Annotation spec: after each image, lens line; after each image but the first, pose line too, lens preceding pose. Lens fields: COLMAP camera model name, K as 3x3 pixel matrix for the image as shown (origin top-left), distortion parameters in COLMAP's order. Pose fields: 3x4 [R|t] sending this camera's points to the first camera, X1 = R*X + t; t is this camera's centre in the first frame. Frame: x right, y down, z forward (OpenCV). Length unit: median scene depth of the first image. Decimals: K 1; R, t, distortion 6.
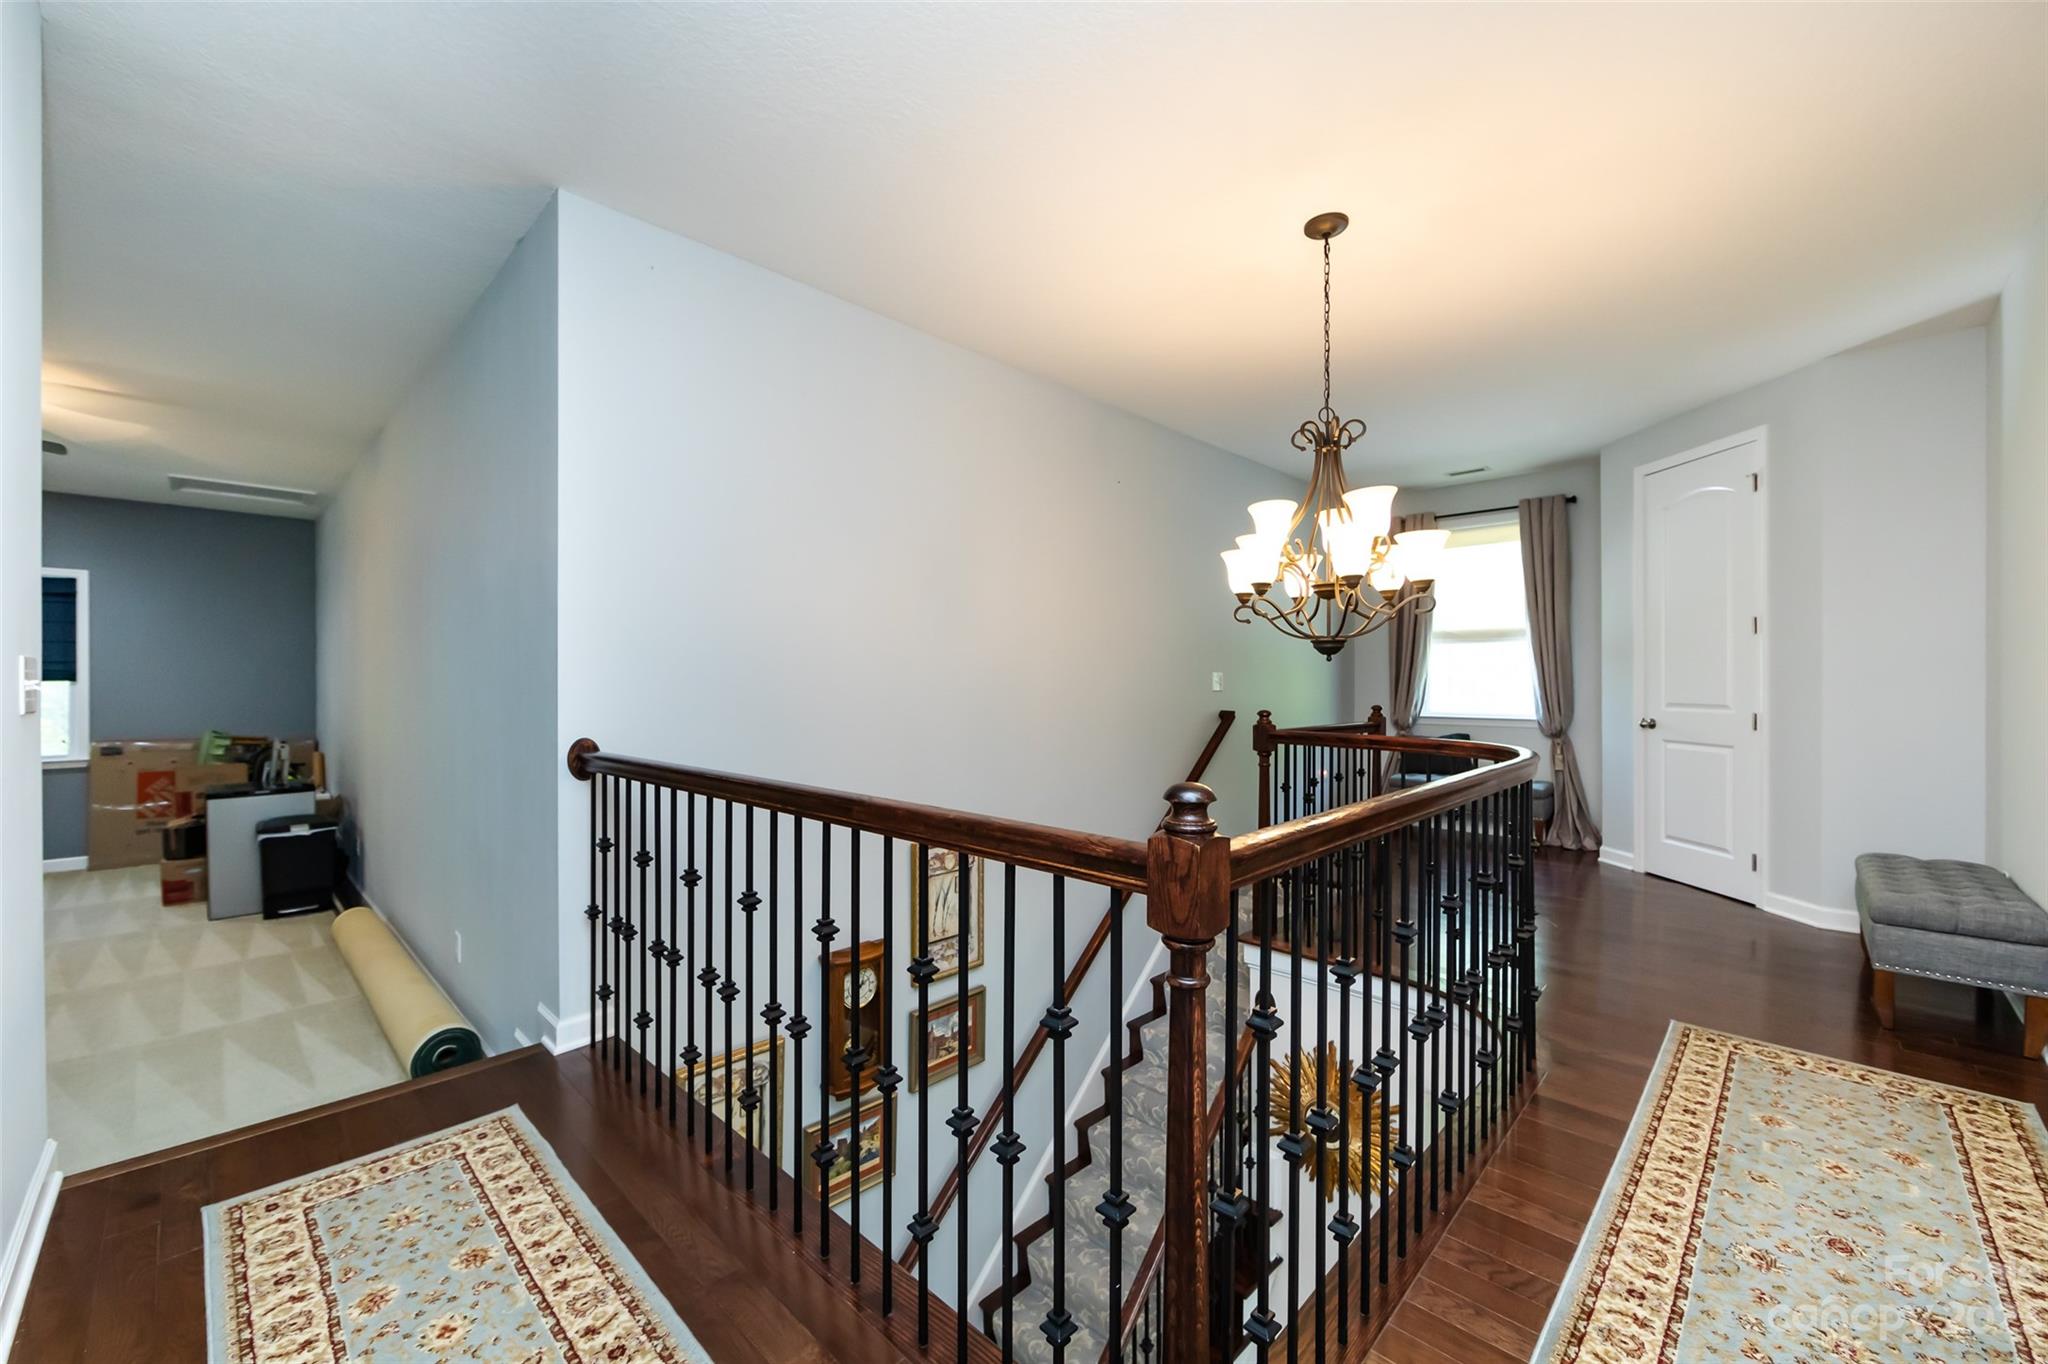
lens RADIAL K [[812.5, 0, 1024.0], [0, 812.5, 682.0], [0, 0, 1]] dist [0.001990, 0.000063]
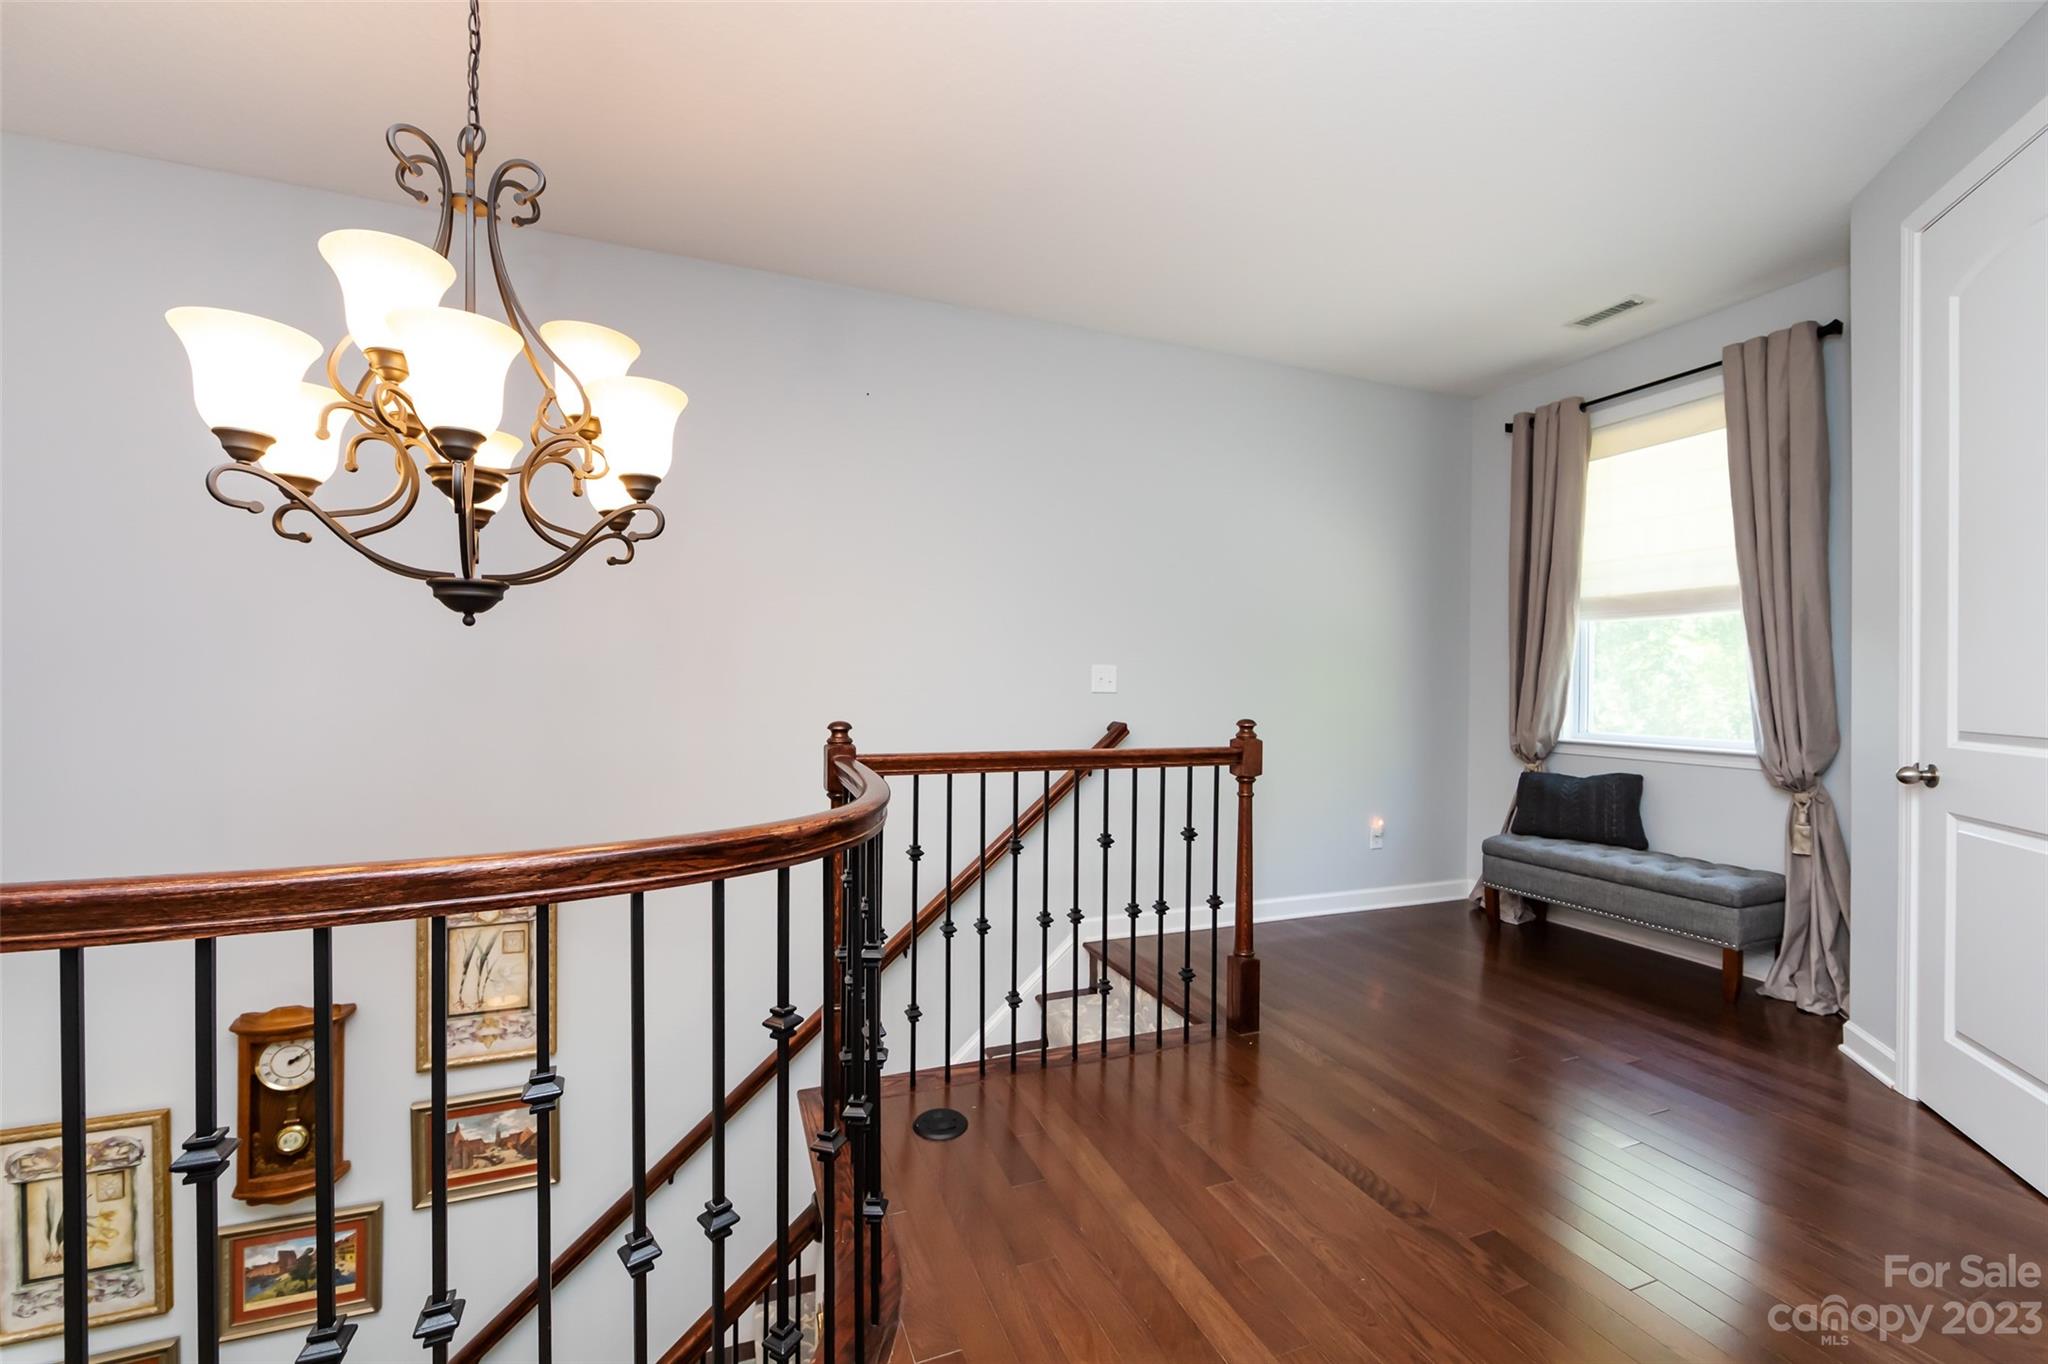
lens RADIAL K [[803.4, 0, 1020.2], [0, 803.4, 688.2], [0, 0, 1]] dist [-0.001686, -0.000218]
pose [[0.919799, 0.023016, -0.391715, 0.445471], [-0.015639, 0.999635, 0.022015, -0.002438], [0.392078, -0.014123, 0.919823, 0.366221]]
